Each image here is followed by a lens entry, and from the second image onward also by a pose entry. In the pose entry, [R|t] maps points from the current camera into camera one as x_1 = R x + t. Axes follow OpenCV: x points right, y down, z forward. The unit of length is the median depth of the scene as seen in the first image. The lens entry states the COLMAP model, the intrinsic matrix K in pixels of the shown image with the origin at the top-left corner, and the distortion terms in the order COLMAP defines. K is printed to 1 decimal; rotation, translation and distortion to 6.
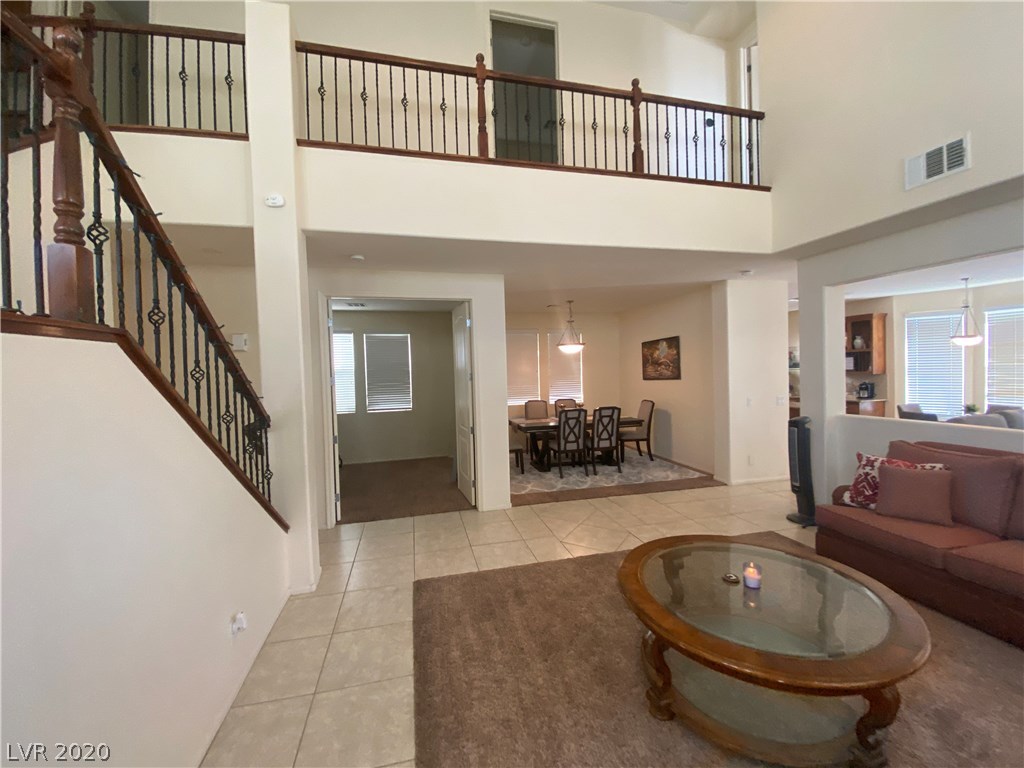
lens RADIAL K [[413.8, 0, 511.5], [0, 413.8, 379.4], [0, 0, 1]] dist [0.035180, -0.027934]
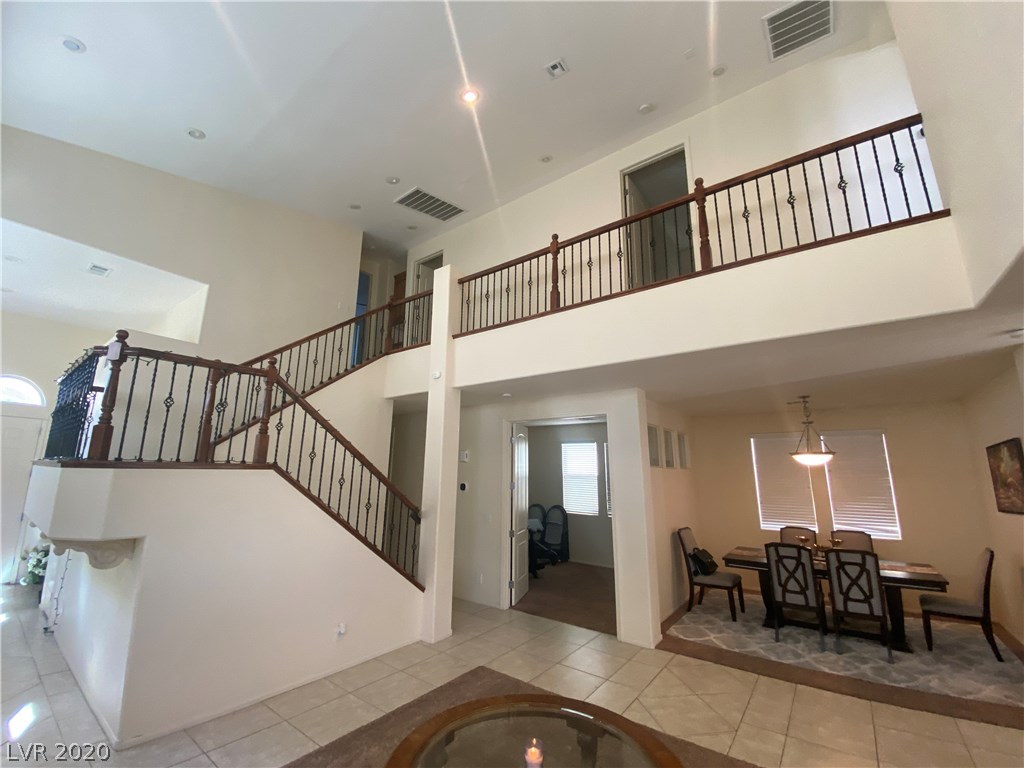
lens RADIAL K [[413.8, 0, 511.5], [0, 413.8, 379.4], [0, 0, 1]] dist [0.035180, -0.027934]
pose [[0.626517, -0.137067, -0.767261, 0.705449], [-0.045807, 0.976238, -0.211804, -0.053989], [0.778061, 0.167845, 0.605351, 0.175147]]
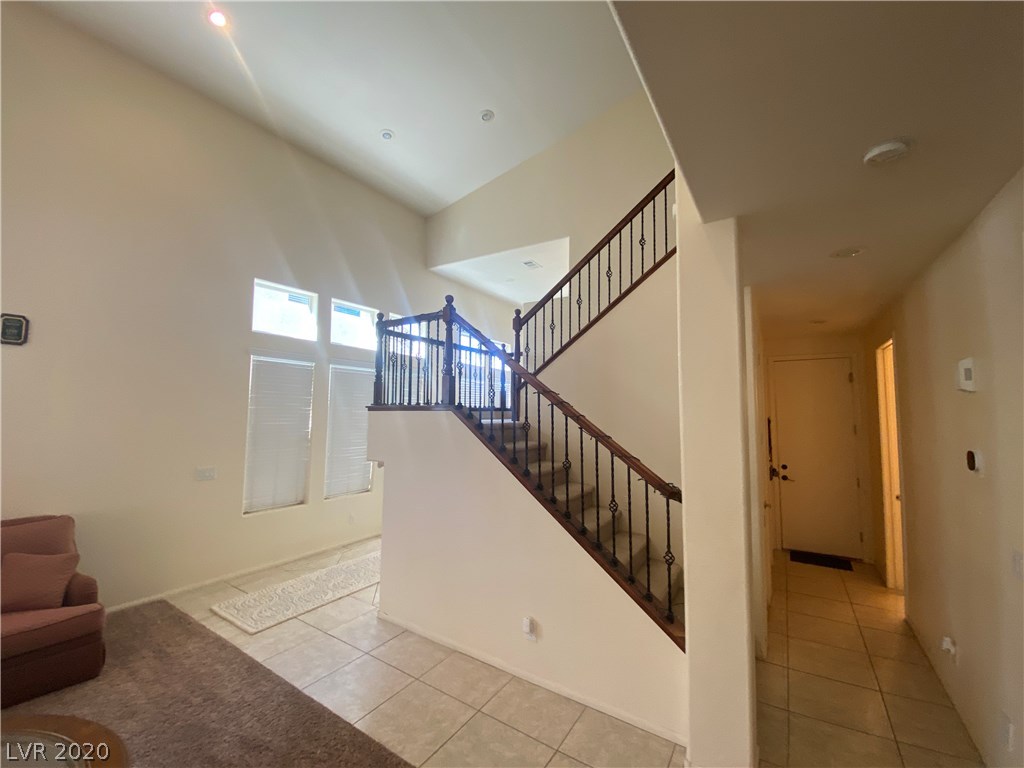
lens RADIAL K [[413.8, 0, 511.5], [0, 413.8, 379.4], [0, 0, 1]] dist [0.035180, -0.027934]
pose [[-0.739633, -0.035280, -0.672085, 0.147438], [-0.007529, 0.998996, -0.044154, -0.059392], [0.672968, -0.027598, -0.739156, 1.057753]]
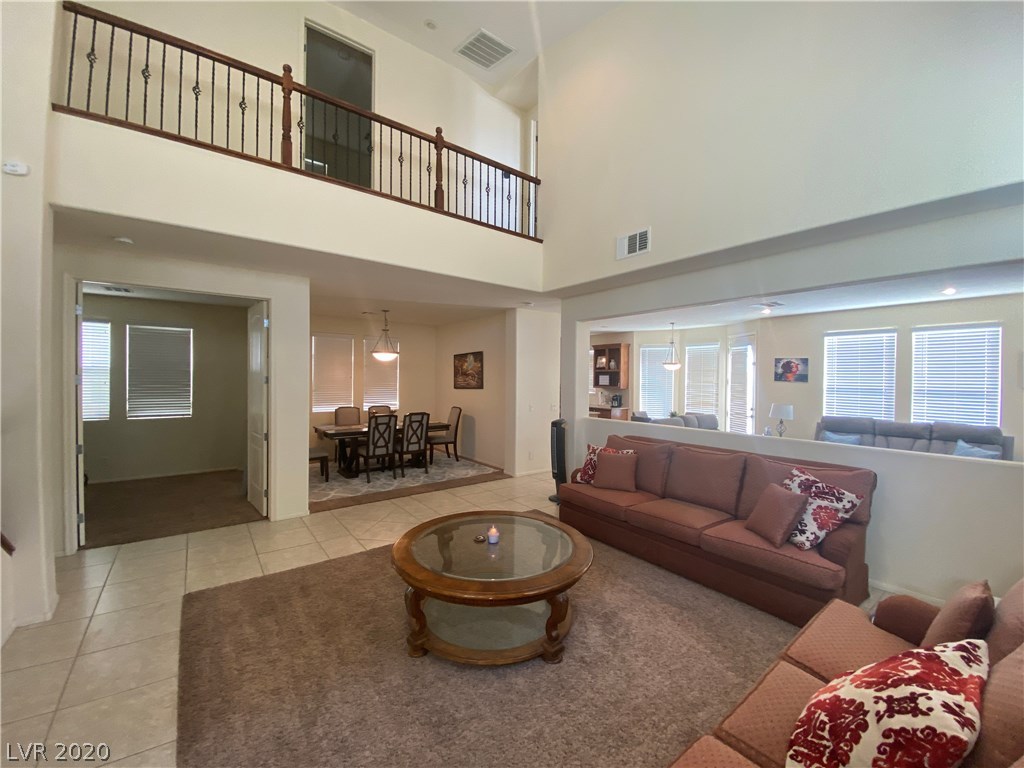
lens RADIAL K [[413.8, 0, 511.5], [0, 413.8, 379.4], [0, 0, 1]] dist [0.035180, -0.027934]
pose [[0.918096, 0.033388, 0.394950, 0.046084], [-0.024701, 0.999329, -0.027061, 0.004848], [-0.395588, 0.015088, 0.918304, -0.132009]]
